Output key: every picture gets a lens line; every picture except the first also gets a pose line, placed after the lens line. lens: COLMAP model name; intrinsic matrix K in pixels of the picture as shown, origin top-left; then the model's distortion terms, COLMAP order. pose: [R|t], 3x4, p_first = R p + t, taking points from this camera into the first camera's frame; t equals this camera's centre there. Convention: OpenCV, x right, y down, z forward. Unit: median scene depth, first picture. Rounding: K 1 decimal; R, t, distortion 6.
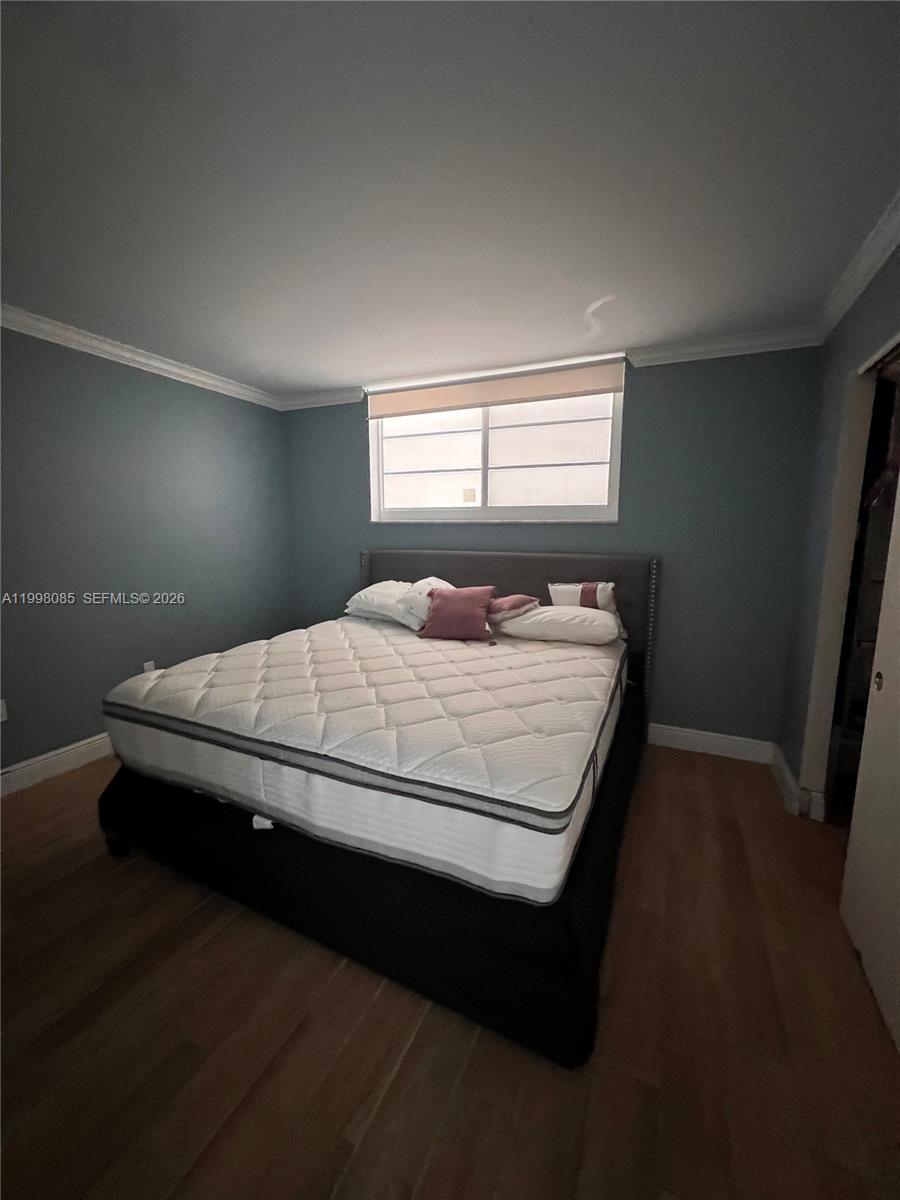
lens RADIAL K [[479.2, 0, 450.0], [0, 479.2, 600.0], [0, 0, 1]] dist [-0.001762, 0.000182]
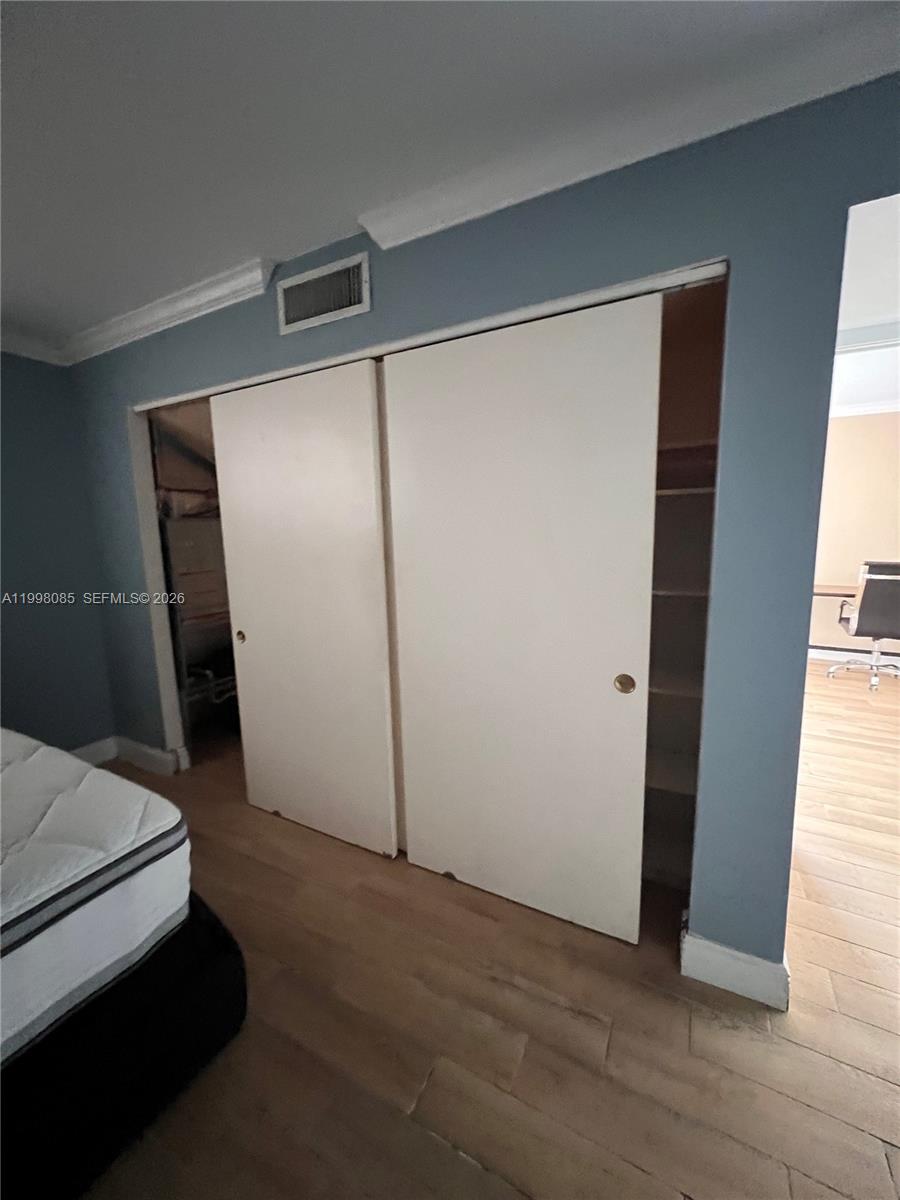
lens RADIAL K [[479.2, 0, 450.0], [0, 479.2, 600.0], [0, 0, 1]] dist [-0.001762, 0.000182]
pose [[0.072627, -0.159976, 0.984446, -0.602634], [0.170537, 0.974508, 0.145779, -0.058778], [-0.982671, 0.157297, 0.098057, 0.245962]]
